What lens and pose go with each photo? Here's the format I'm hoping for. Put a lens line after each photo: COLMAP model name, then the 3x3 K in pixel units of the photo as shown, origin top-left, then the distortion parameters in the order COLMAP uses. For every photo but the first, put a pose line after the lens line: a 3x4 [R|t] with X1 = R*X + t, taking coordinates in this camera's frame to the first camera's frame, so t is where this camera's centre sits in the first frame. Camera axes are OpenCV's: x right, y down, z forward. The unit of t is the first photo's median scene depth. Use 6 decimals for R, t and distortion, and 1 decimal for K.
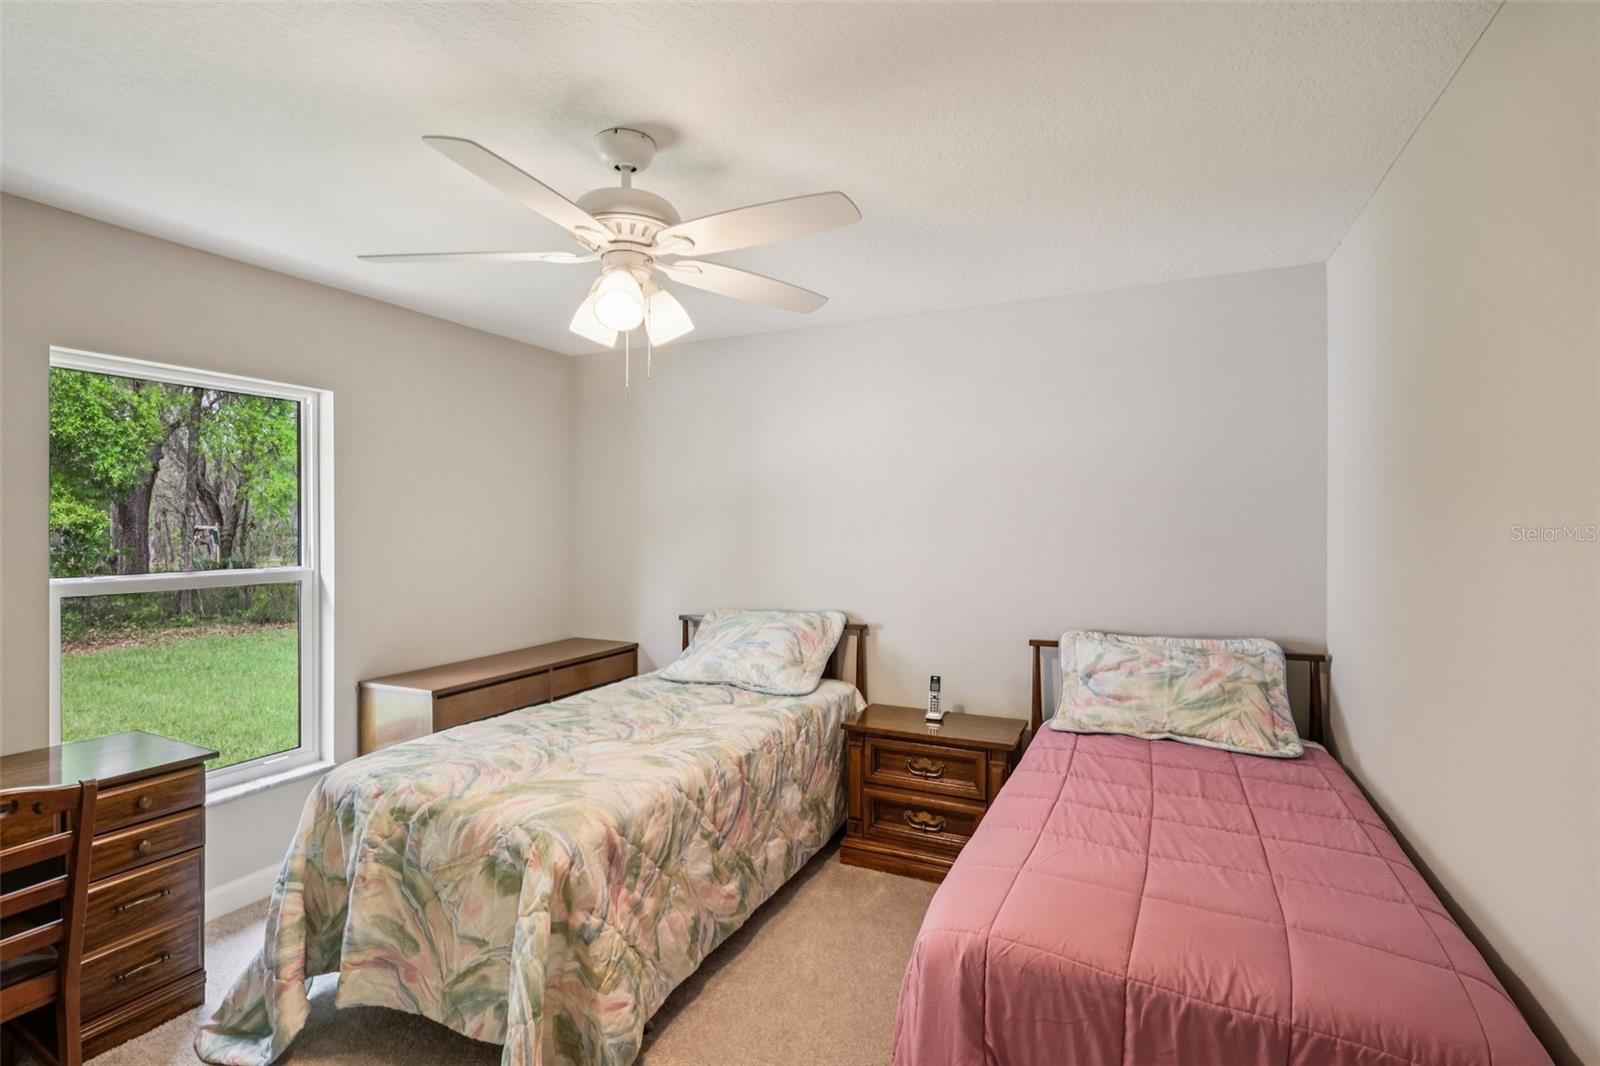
lens RADIAL K [[744.9, 0, 794.8], [0, 744.9, 527.5], [0, 0, 1]] dist [-0.001507, 0.001588]
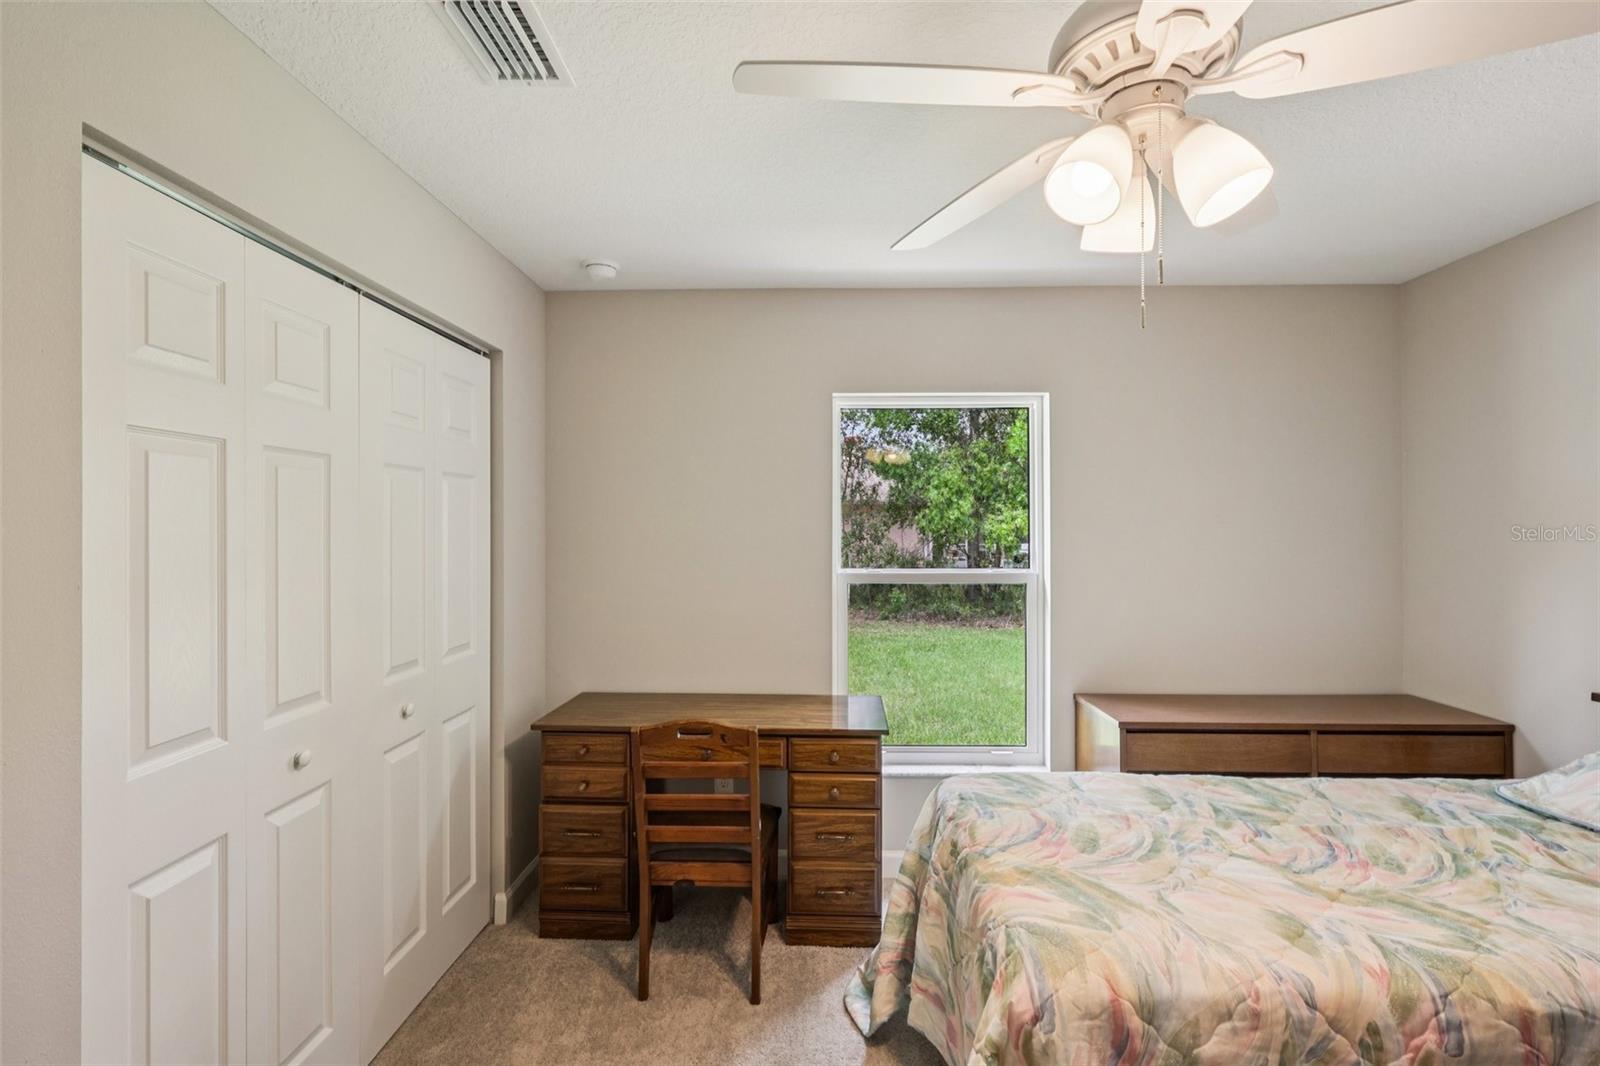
lens RADIAL K [[744.9, 0, 794.9], [0, 744.9, 526.0], [0, 0, 1]] dist [-0.001507, 0.001588]
pose [[0.407559, -0.002068, -0.913177, 0.187166], [-0.004652, 0.999980, -0.004341, -0.001272], [0.913167, 0.006017, 0.407541, 0.395418]]
